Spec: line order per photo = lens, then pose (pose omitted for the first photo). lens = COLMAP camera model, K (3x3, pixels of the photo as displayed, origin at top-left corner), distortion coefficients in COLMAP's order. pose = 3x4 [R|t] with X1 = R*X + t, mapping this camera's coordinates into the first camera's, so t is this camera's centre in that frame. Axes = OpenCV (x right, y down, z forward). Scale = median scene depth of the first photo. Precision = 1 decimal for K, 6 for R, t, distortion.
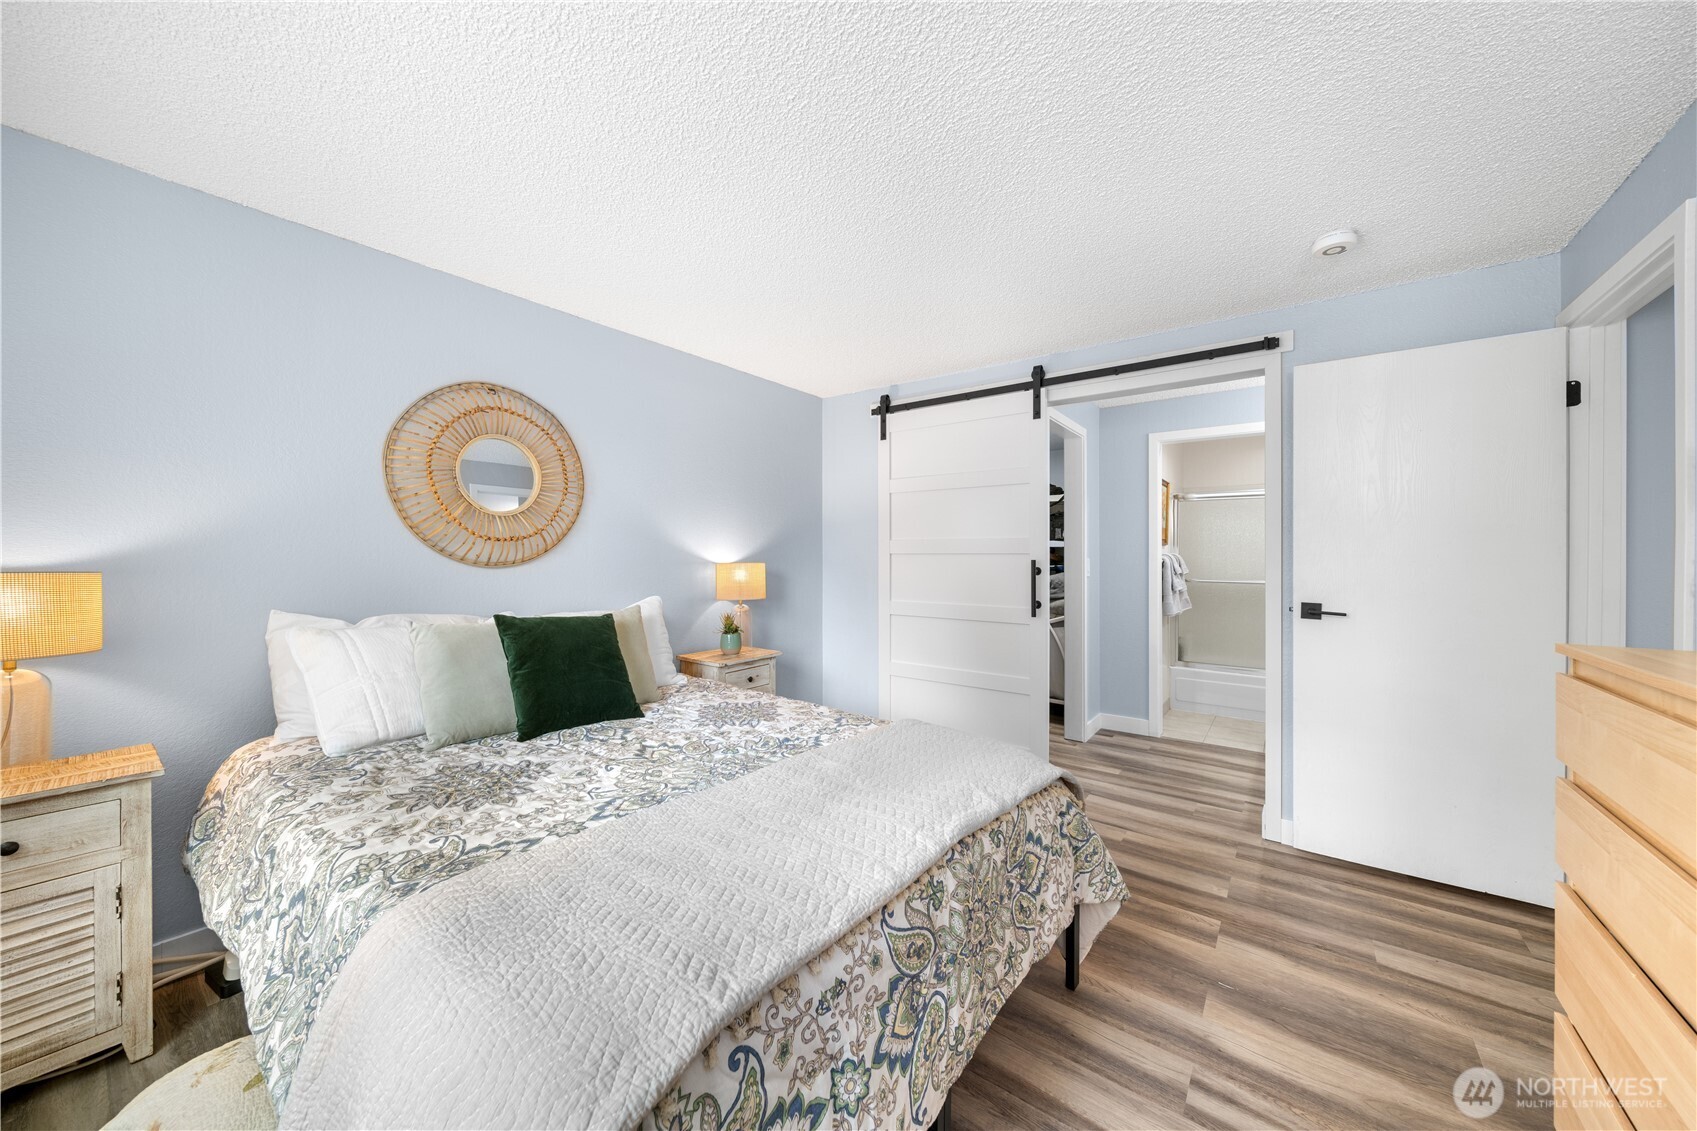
lens RADIAL K [[599.7, 0, 857.7], [0, 599.7, 557.5], [0, 0, 1]] dist [-0.001795, -0.000182]
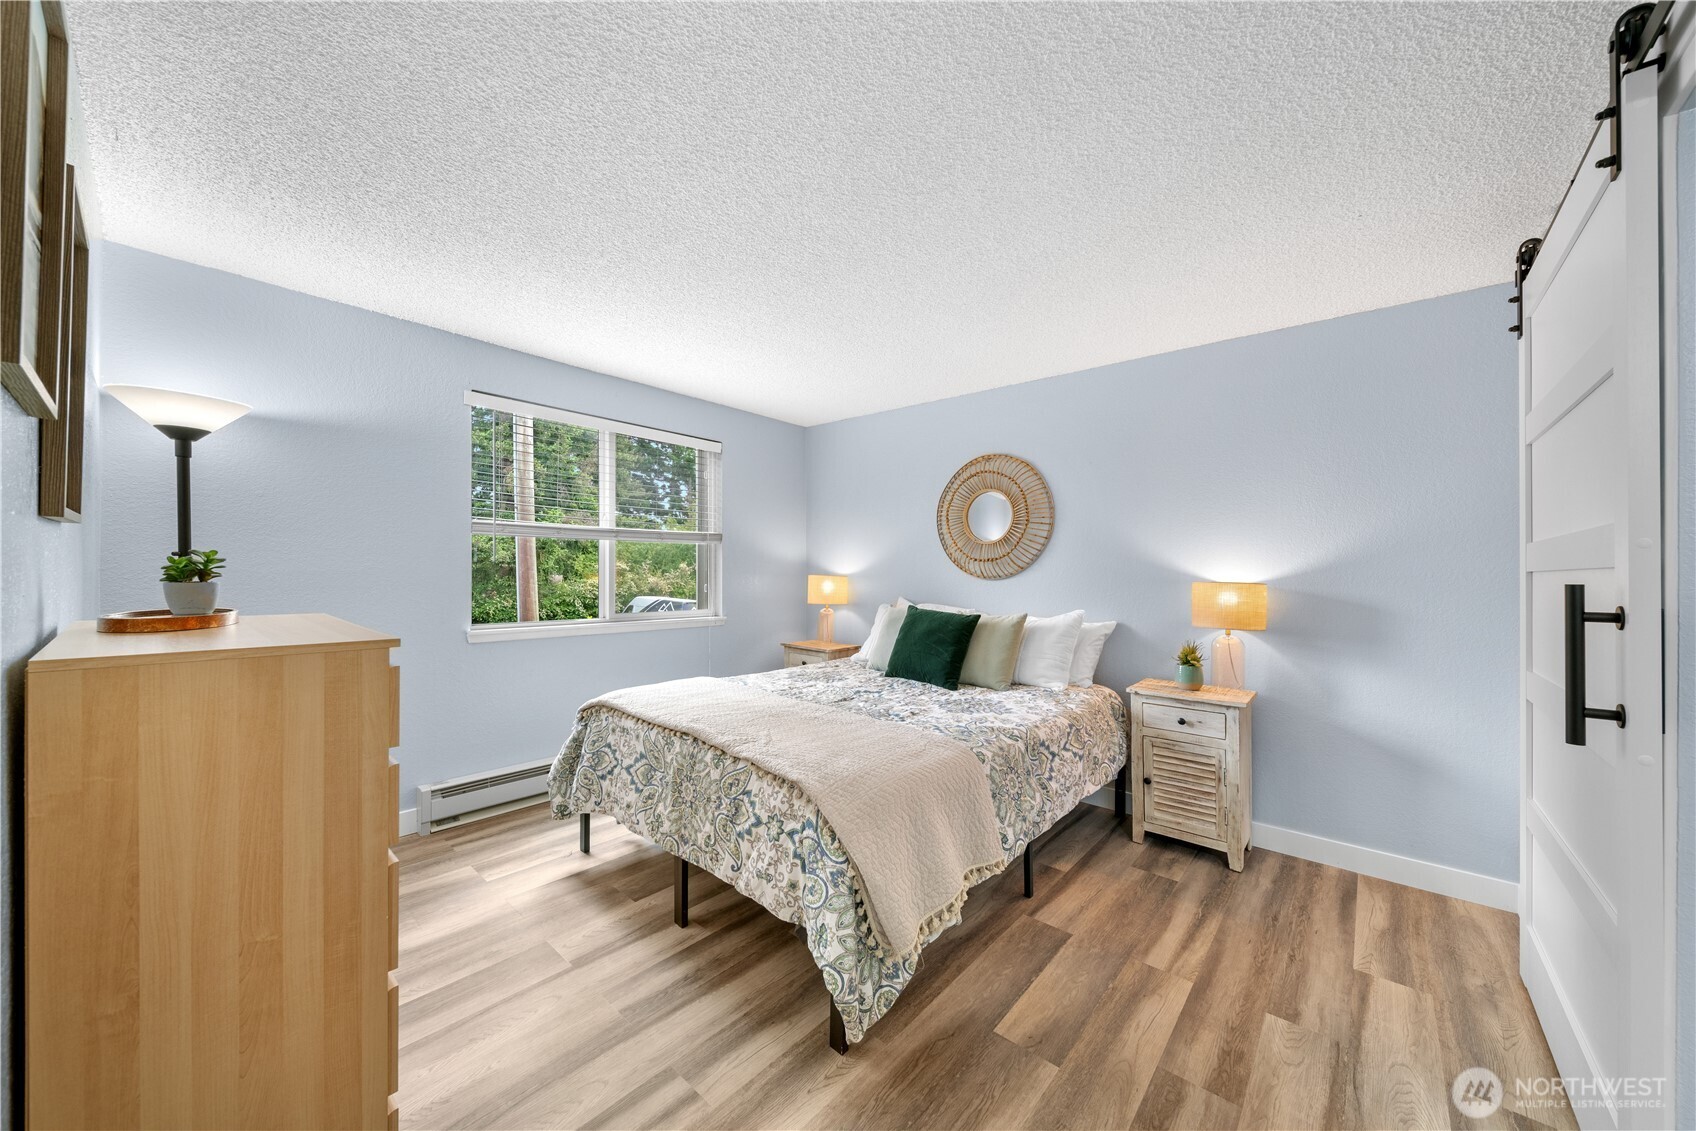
lens RADIAL K [[596.9, 0, 848.0], [0, 596.9, 565.5], [0, 0, 1]] dist [0.000999, 0.000032]
pose [[-0.075931, -0.008971, -0.997073, 1.525164], [-0.010576, 0.999911, -0.008191, -0.000866], [0.997057, 0.009923, -0.076019, 1.305661]]
